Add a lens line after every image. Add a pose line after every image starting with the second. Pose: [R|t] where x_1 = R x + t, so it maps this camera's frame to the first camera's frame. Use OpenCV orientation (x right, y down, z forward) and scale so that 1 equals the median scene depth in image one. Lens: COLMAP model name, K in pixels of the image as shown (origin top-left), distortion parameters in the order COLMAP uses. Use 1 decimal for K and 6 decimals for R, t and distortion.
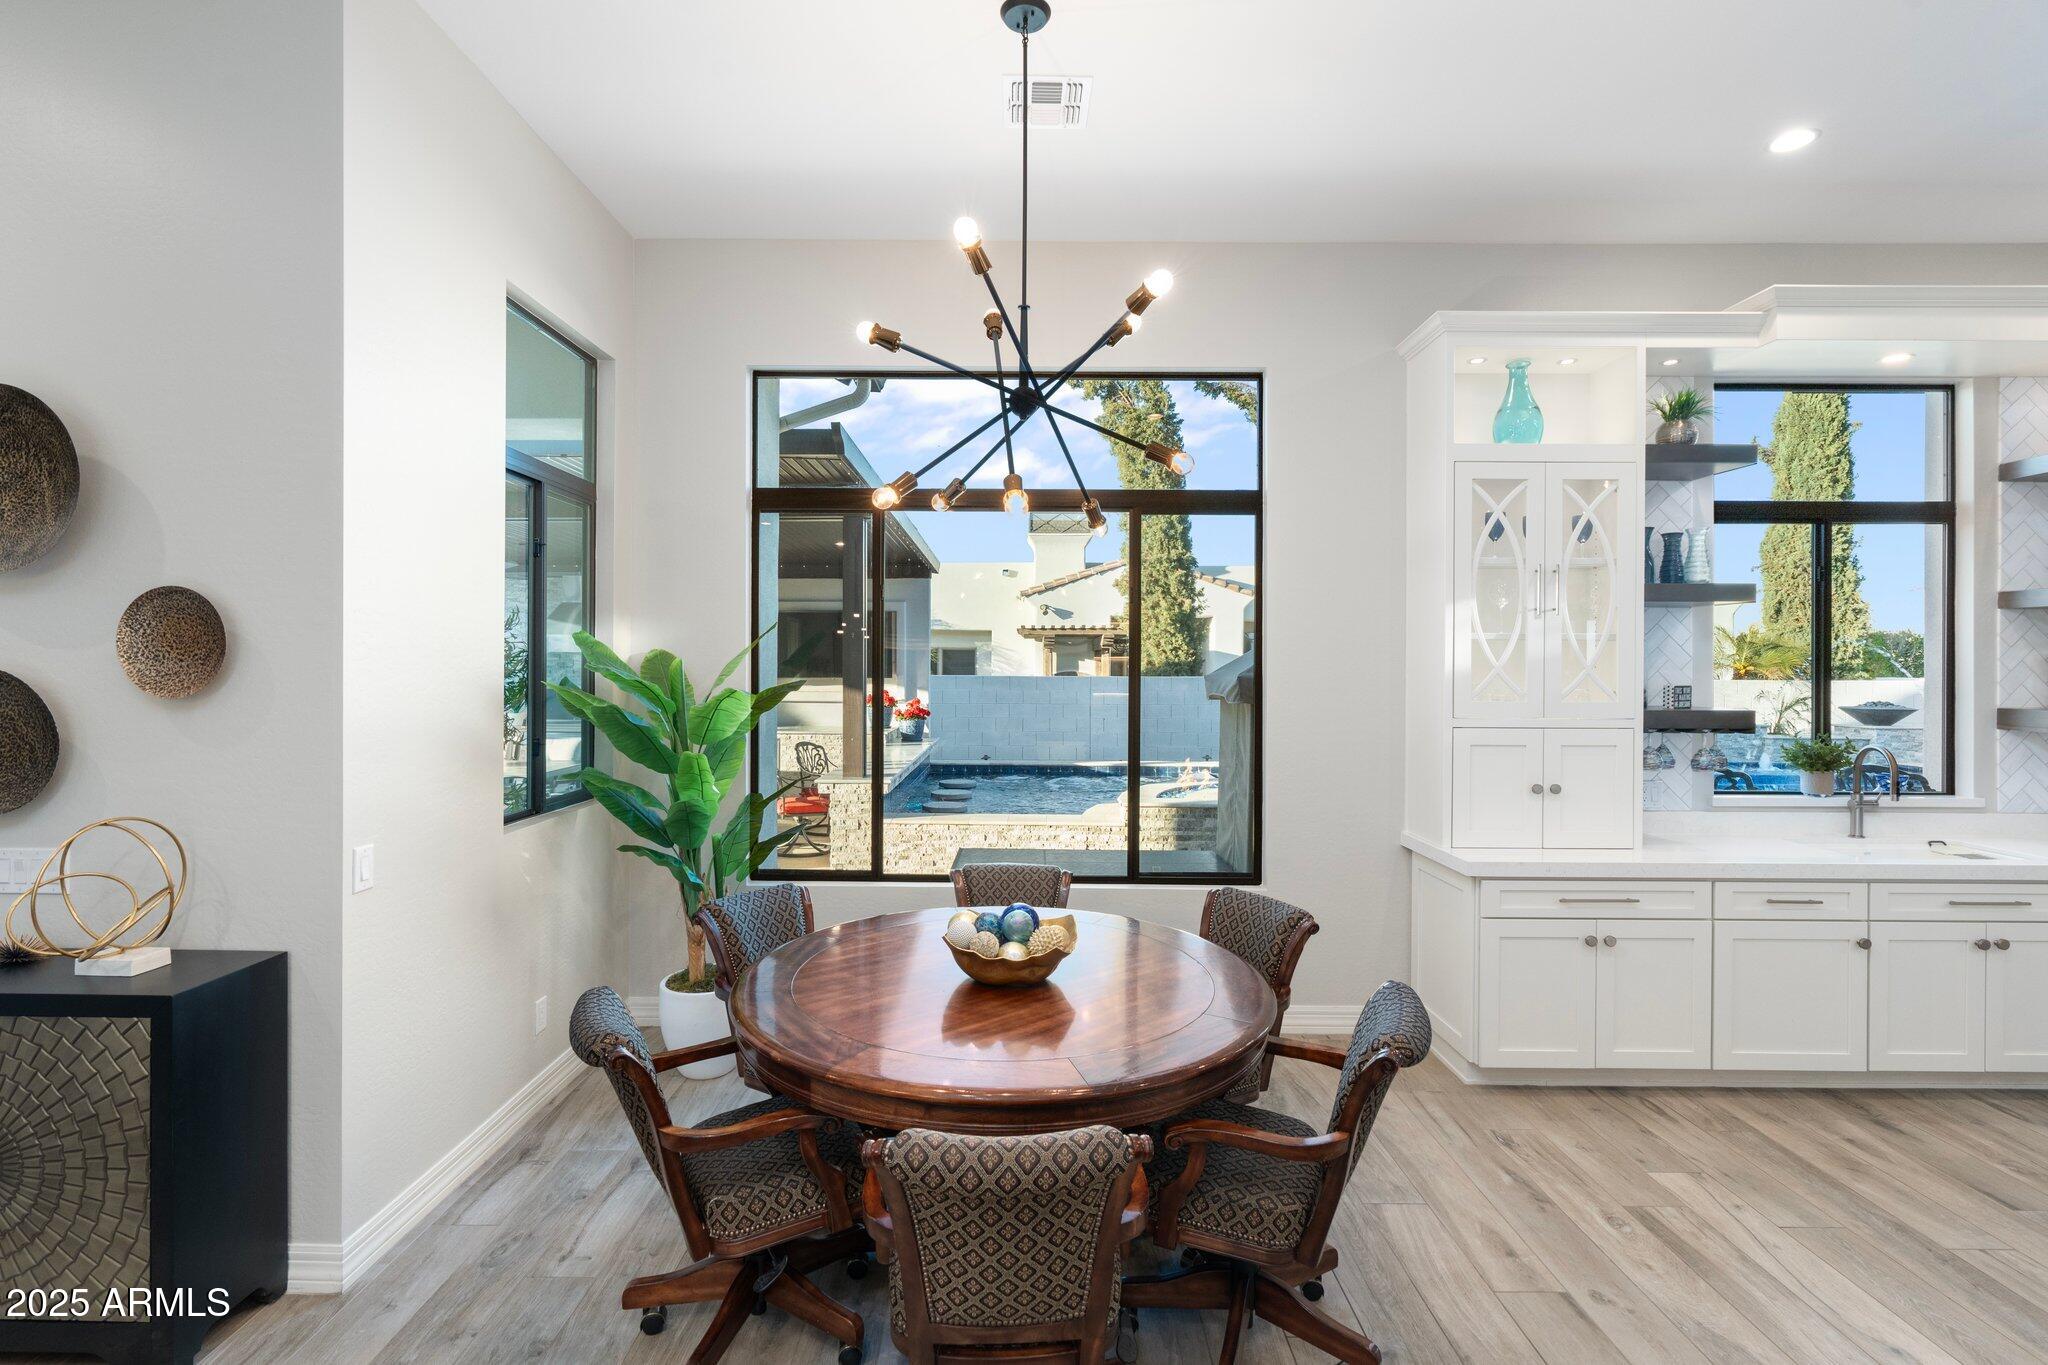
lens RADIAL K [[919.6, 0, 1019.2], [0, 919.6, 670.7], [0, 0, 1]] dist [-0.010953, 0.003040]
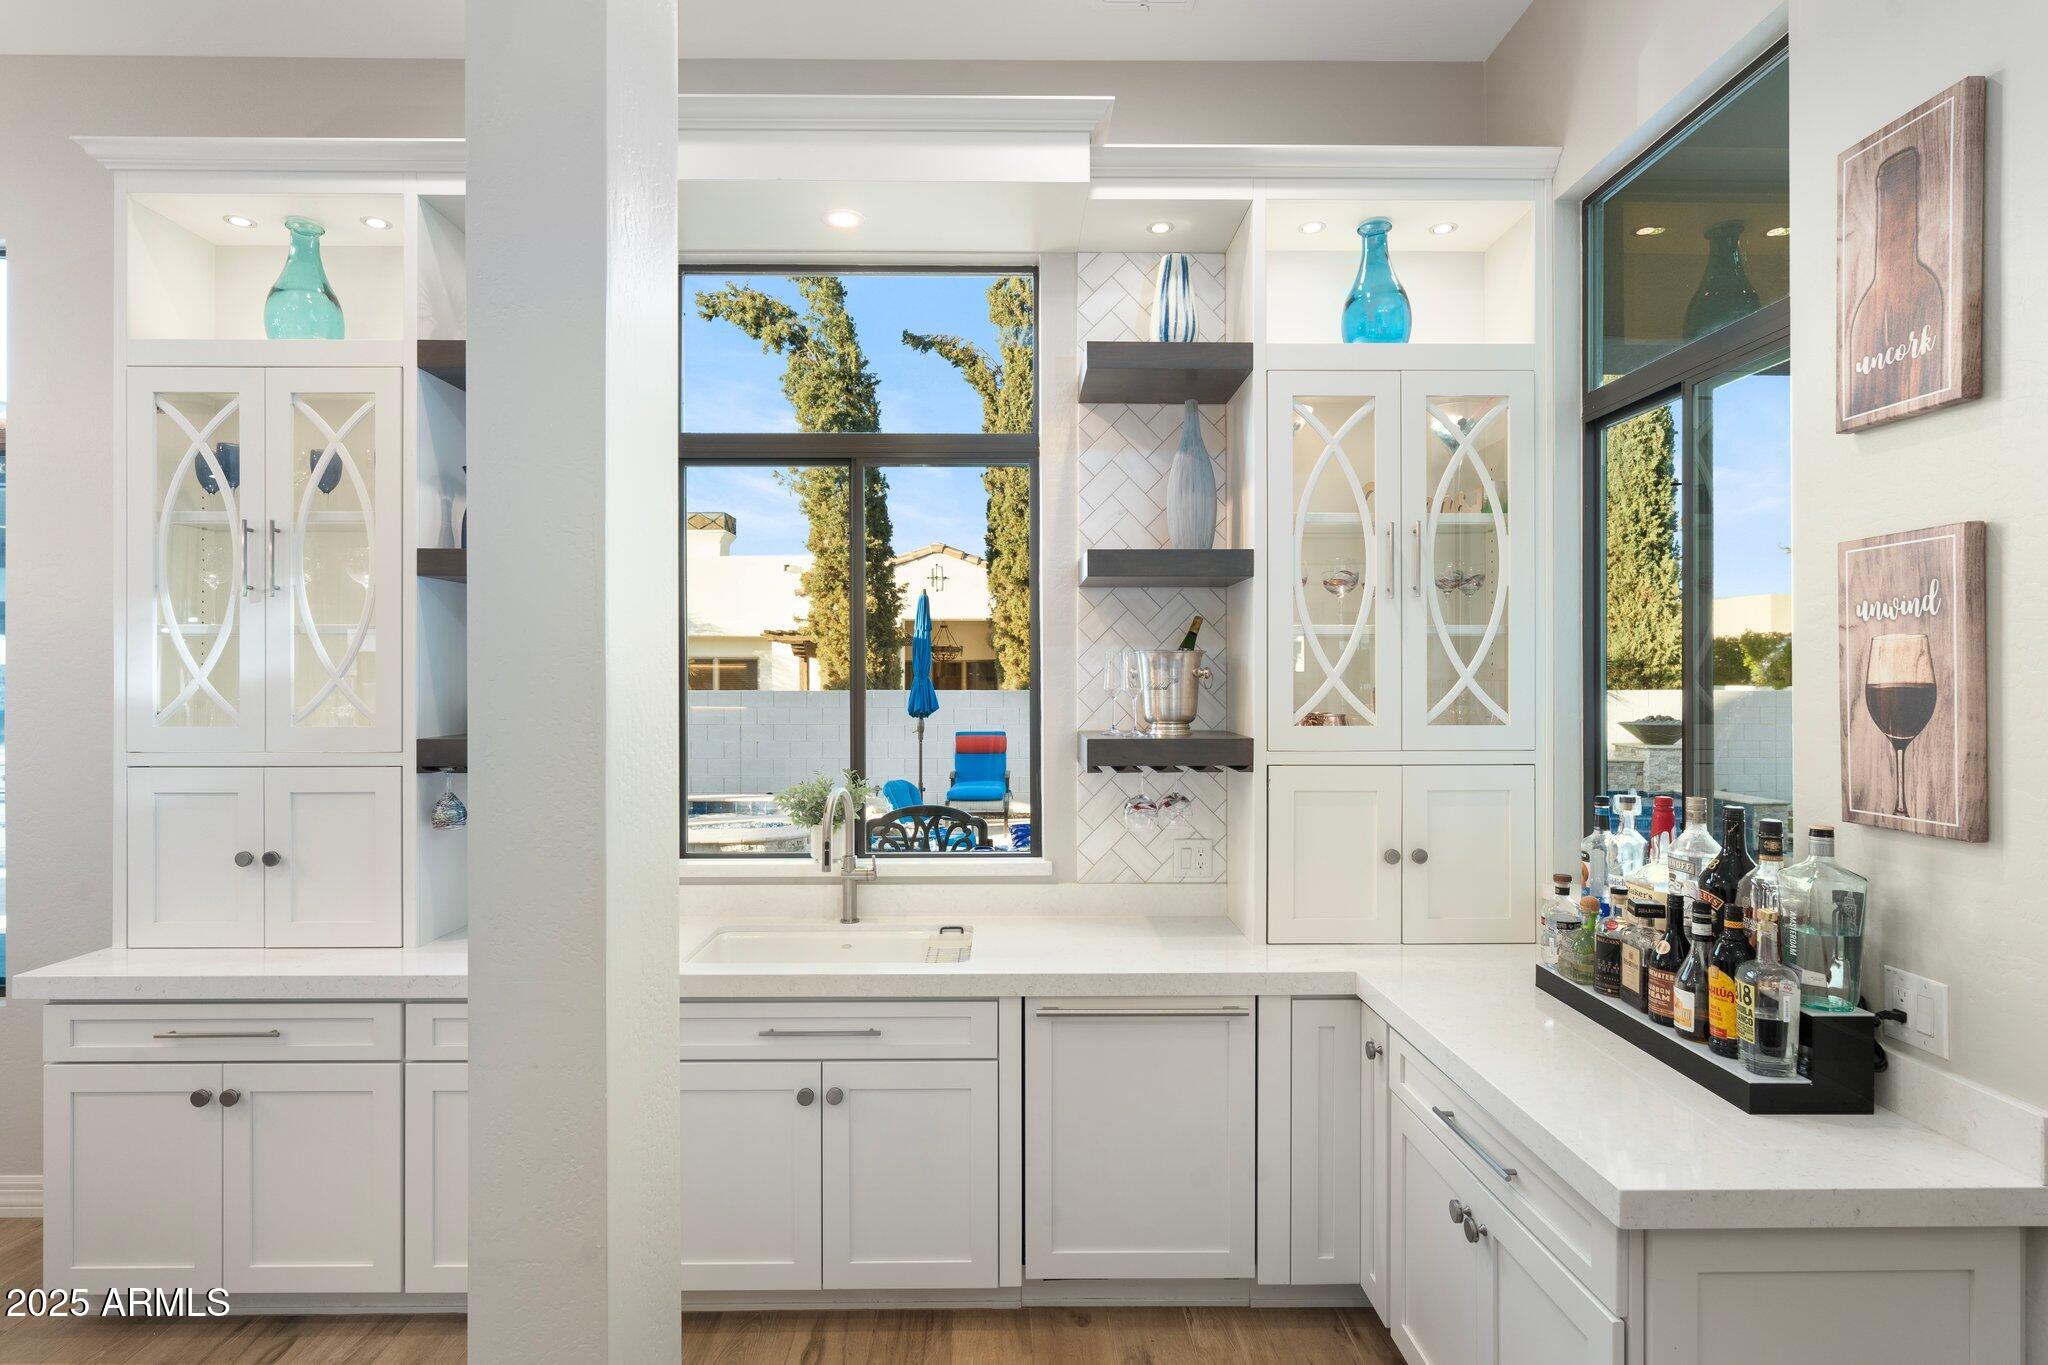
lens RADIAL K [[1048.0, 0, 1024.7], [0, 1048.0, 681.7], [0, 0, 1]] dist [-0.005756, -0.001438]
pose [[0.999469, -0.005660, 0.032103, 1.021000], [0.005727, 0.999982, -0.001997, 0.005032], [-0.032091, 0.002180, 0.999483, 0.209537]]
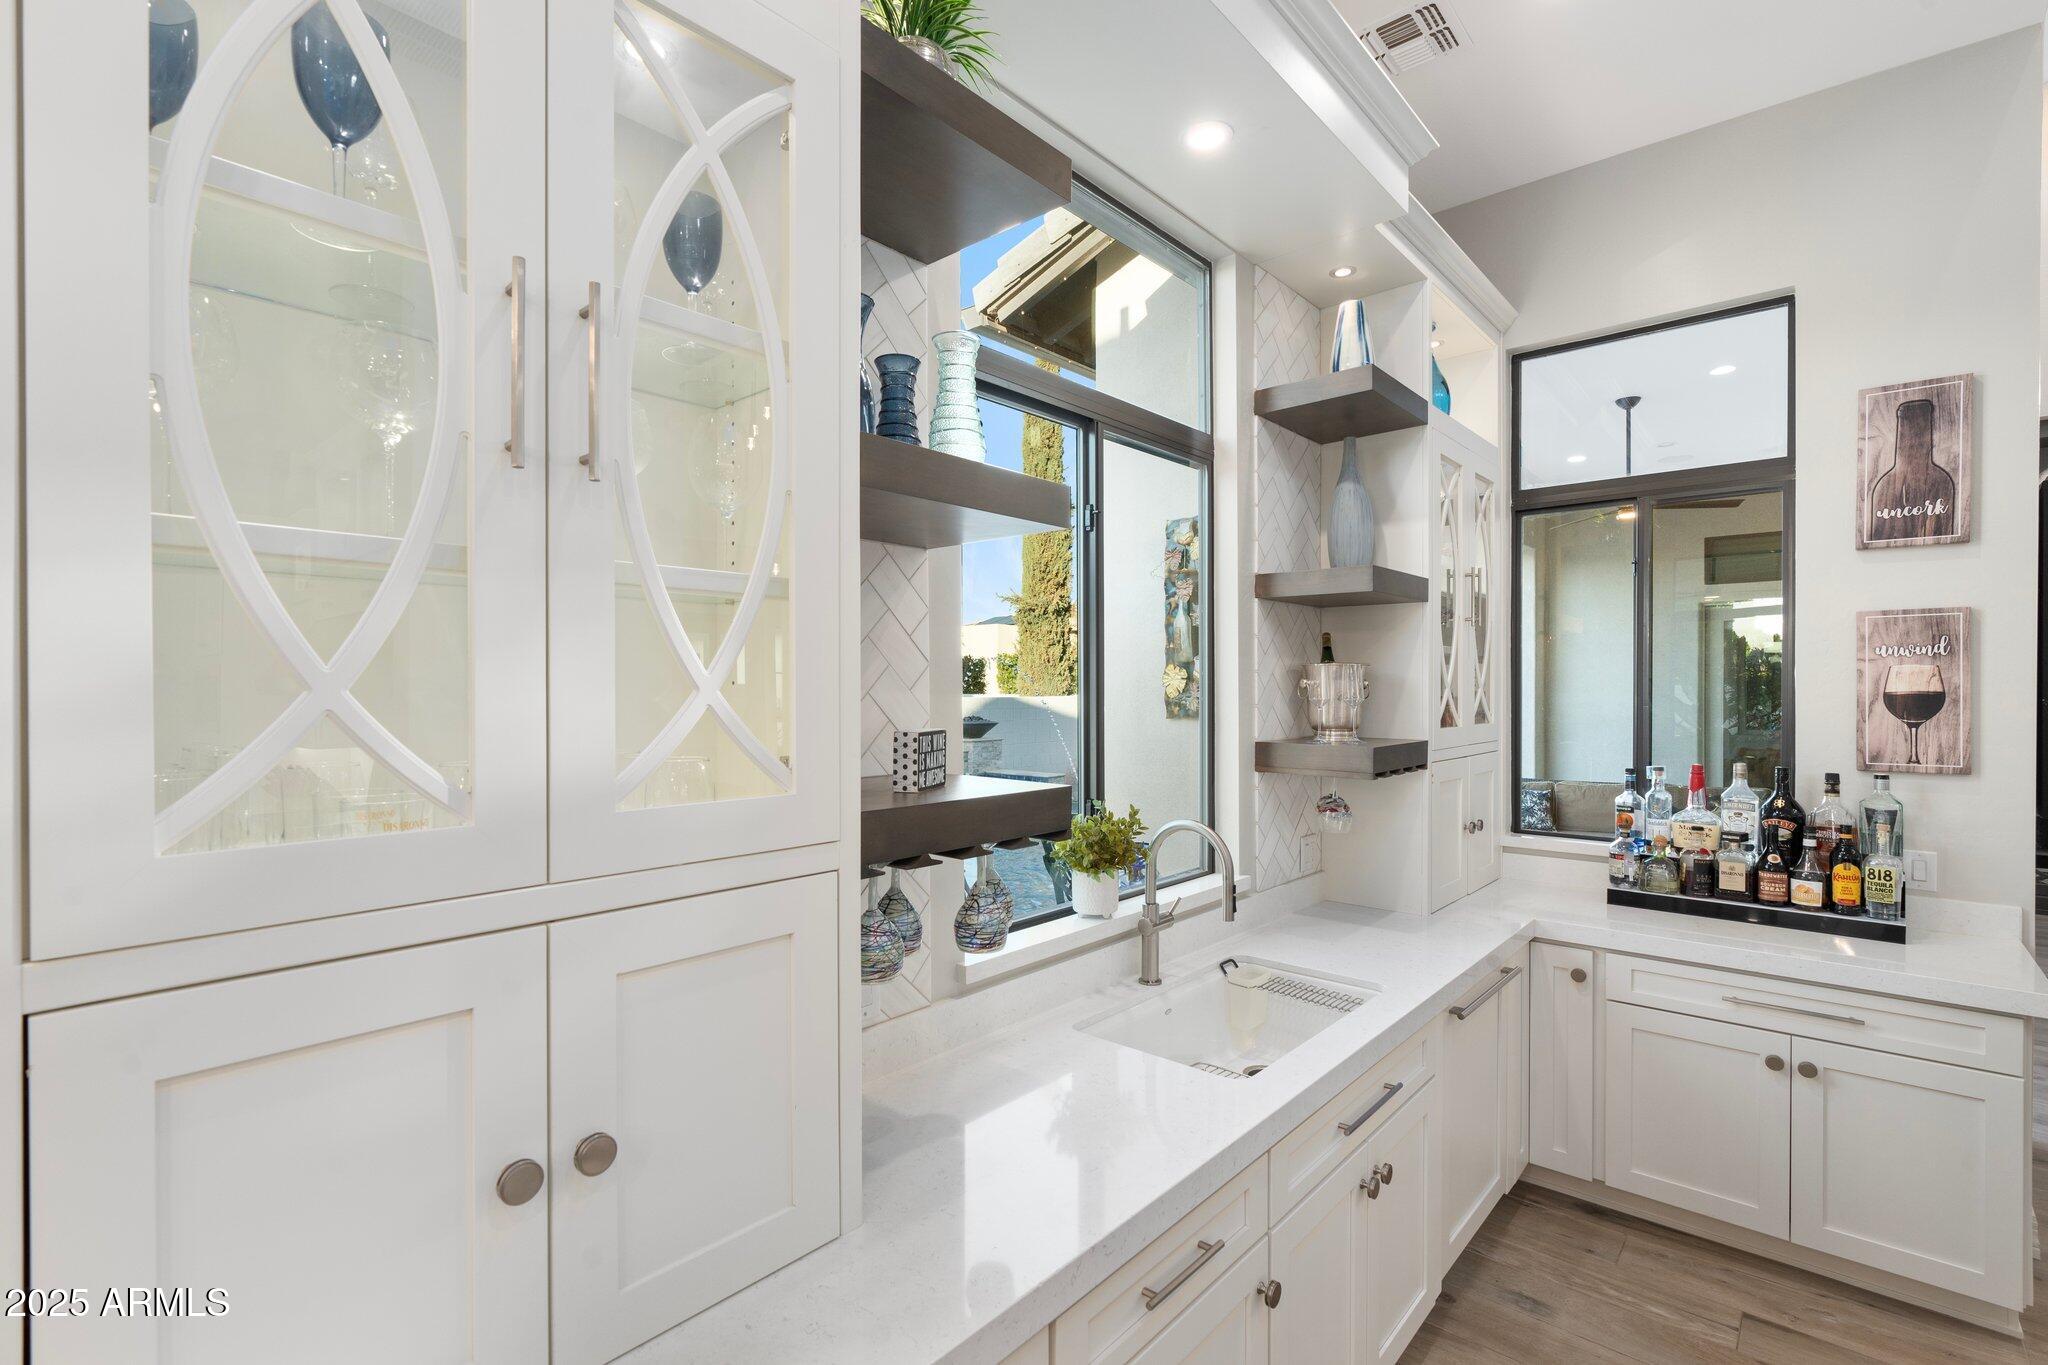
lens RADIAL K [[919.6, 0, 1009.5], [0, 919.6, 691.1], [0, 0, 1]] dist [-0.010953, 0.003040]
pose [[0.668086, -0.008078, 0.744040, 0.430559], [0.008690, 0.999958, 0.003053, -0.001476], [-0.744033, 0.004426, 0.668128, 0.674847]]
